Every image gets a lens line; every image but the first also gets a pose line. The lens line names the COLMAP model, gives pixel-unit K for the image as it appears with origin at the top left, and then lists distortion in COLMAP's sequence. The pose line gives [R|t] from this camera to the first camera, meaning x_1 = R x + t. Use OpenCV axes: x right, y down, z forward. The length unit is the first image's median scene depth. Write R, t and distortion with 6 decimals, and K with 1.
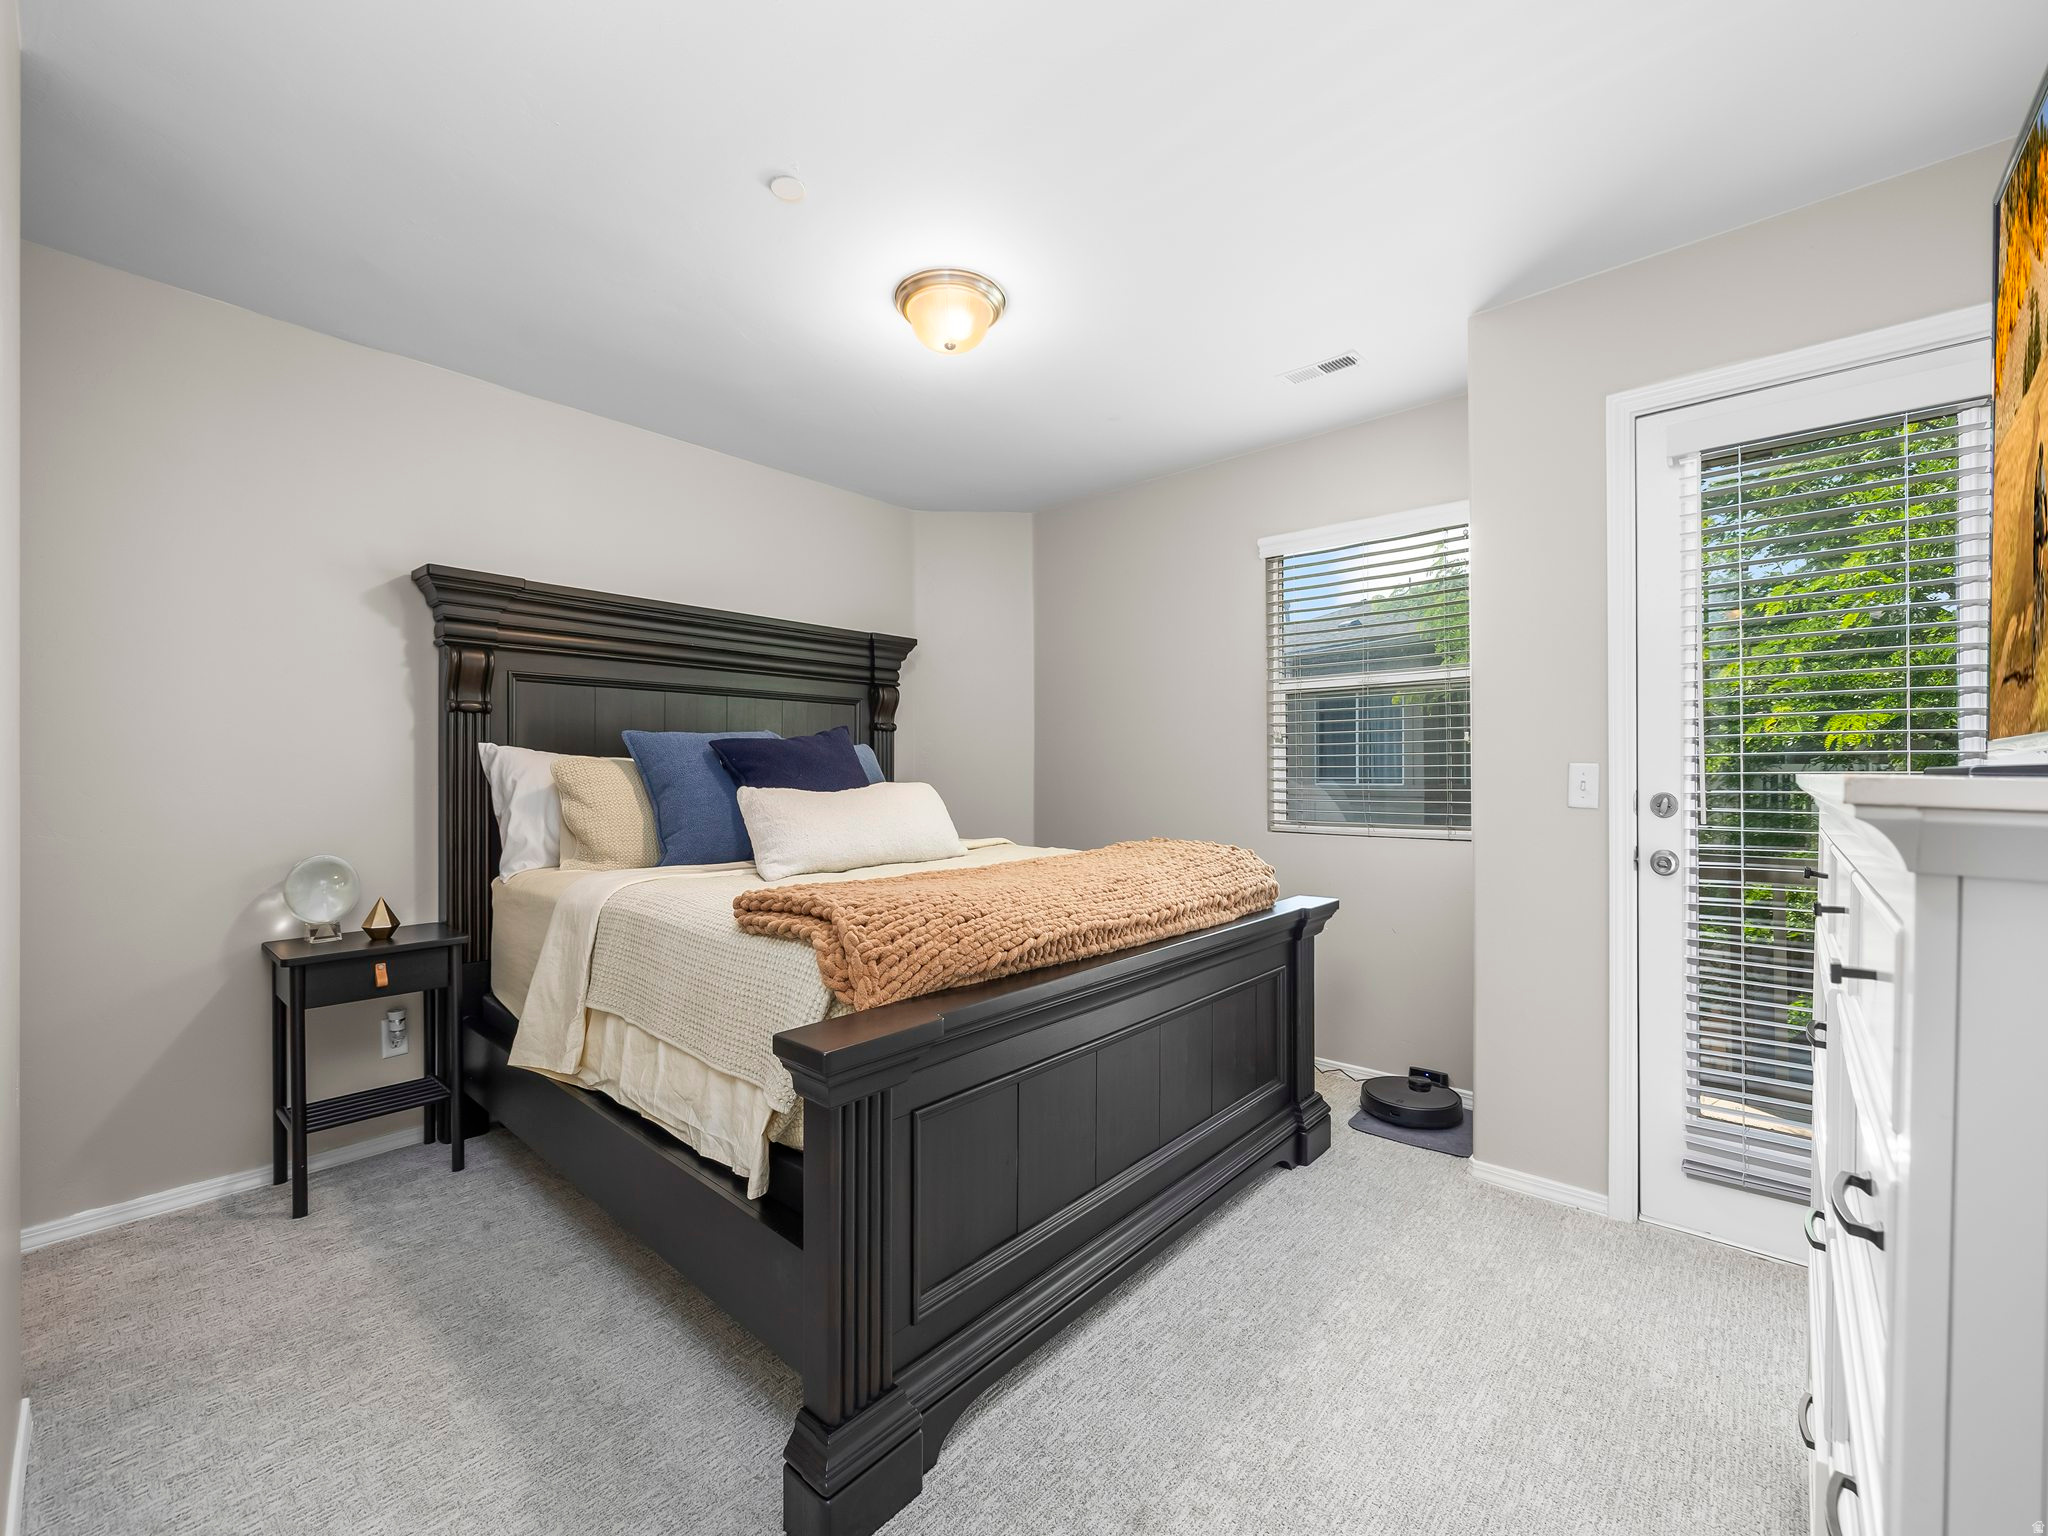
lens RADIAL K [[858.4, 0, 1022.0], [0, 858.4, 772.3], [0, 0, 1]] dist [0.006913, 0.000346]
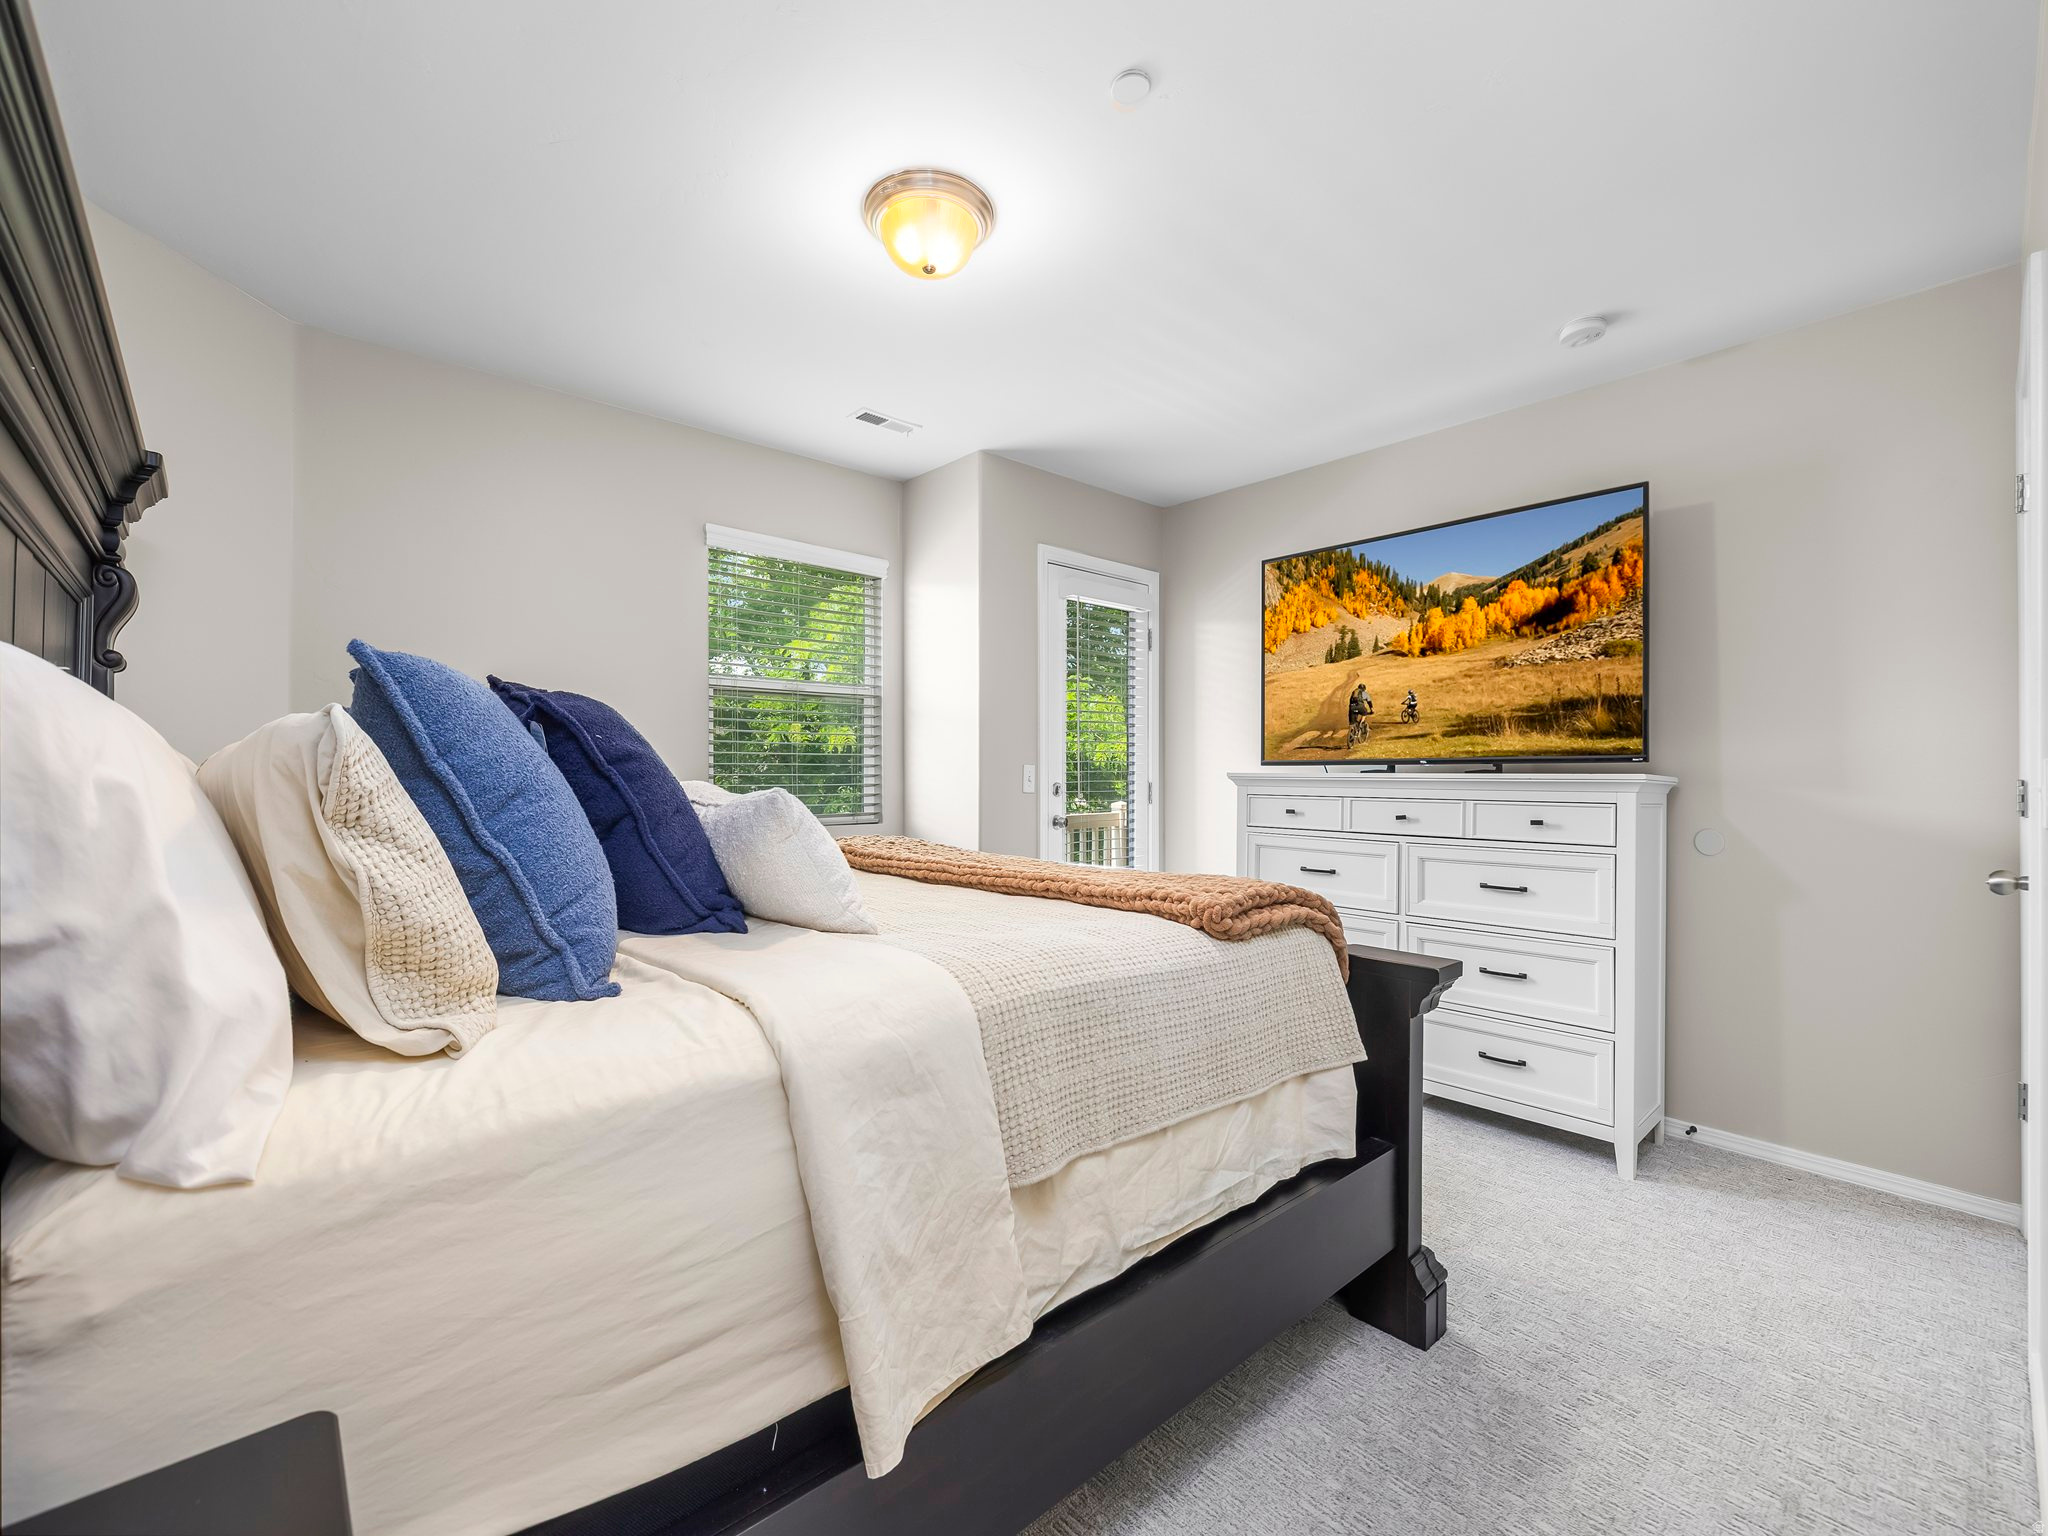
lens RADIAL K [[858.4, 0, 1022.8], [0, 858.4, 768.5], [0, 0, 1]] dist [0.006913, 0.000346]
pose [[0.103506, 0.002909, 0.994625, -0.987320], [0.003597, 0.999988, -0.003299, 0.000861], [-0.994622, 0.003919, 0.103494, 0.884093]]
